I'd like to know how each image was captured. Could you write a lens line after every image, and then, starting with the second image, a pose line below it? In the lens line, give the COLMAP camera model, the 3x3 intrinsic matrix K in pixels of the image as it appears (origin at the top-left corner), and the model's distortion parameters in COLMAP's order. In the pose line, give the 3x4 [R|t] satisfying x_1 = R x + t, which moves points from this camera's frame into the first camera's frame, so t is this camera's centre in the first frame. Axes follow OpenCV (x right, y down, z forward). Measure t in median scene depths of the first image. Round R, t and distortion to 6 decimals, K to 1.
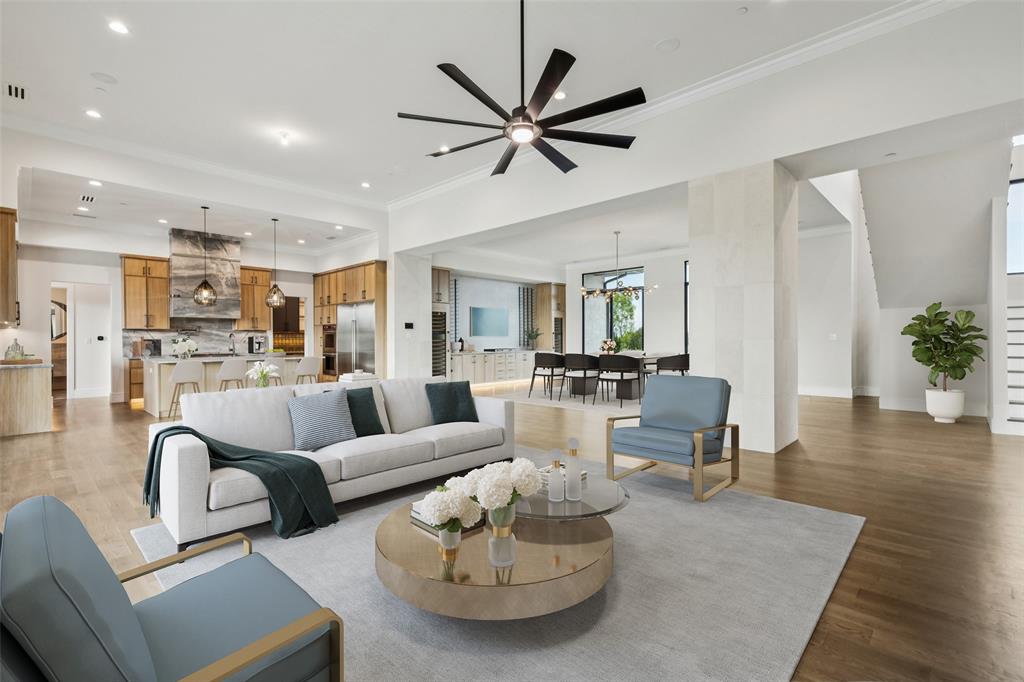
lens RADIAL K [[464.4, 0, 510.4], [0, 464.4, 341.3], [0, 0, 1]] dist [0.008589, -0.001111]
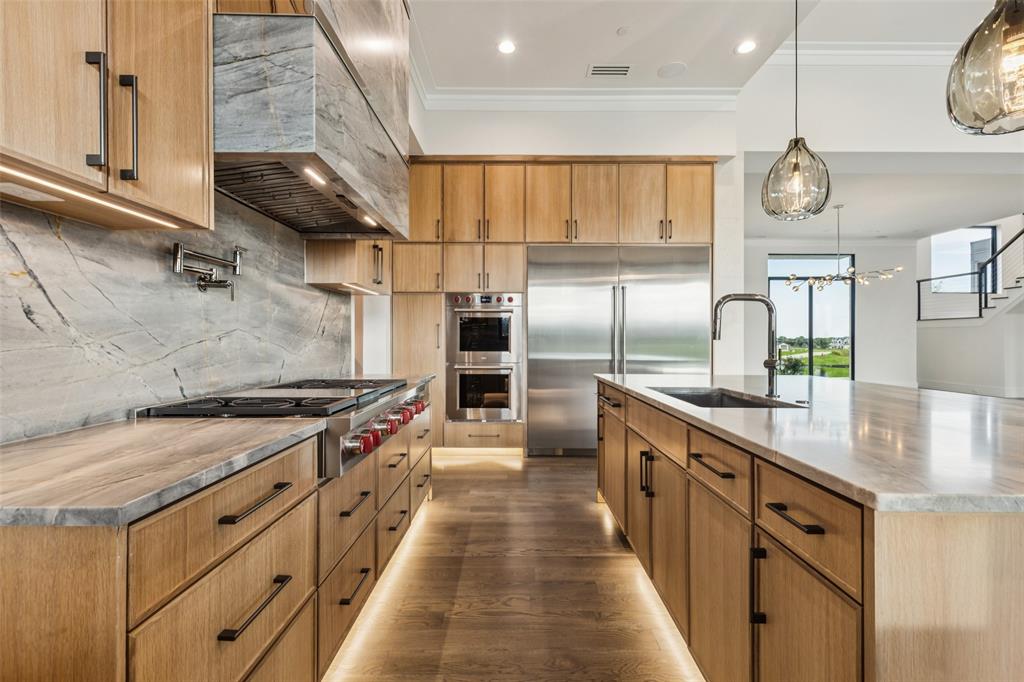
lens RADIAL K [[464.4, 0, 514.3], [0, 464.4, 339.2], [0, 0, 1]] dist [0.008589, -0.001111]
pose [[0.722562, 0.008700, 0.691251, -0.721340], [-0.003547, 0.999954, -0.008877, 0.007639], [-0.691297, 0.003963, 0.722560, 0.785380]]
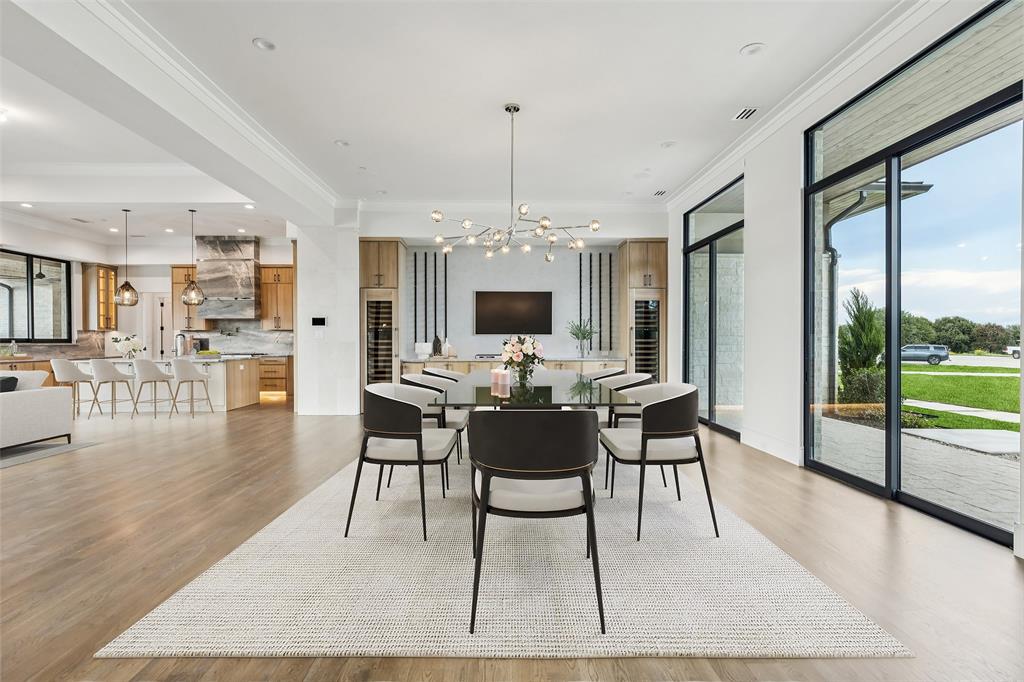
lens RADIAL K [[510.0, 0, 513.2], [0, 510.0, 342.6], [0, 0, 1]] dist [0.001240, 0.000434]
pose [[0.711375, 0.004380, -0.702799, 0.574759], [-0.003268, 0.999990, 0.002925, -0.002416], [0.702805, 0.000216, 0.711382, 0.624374]]
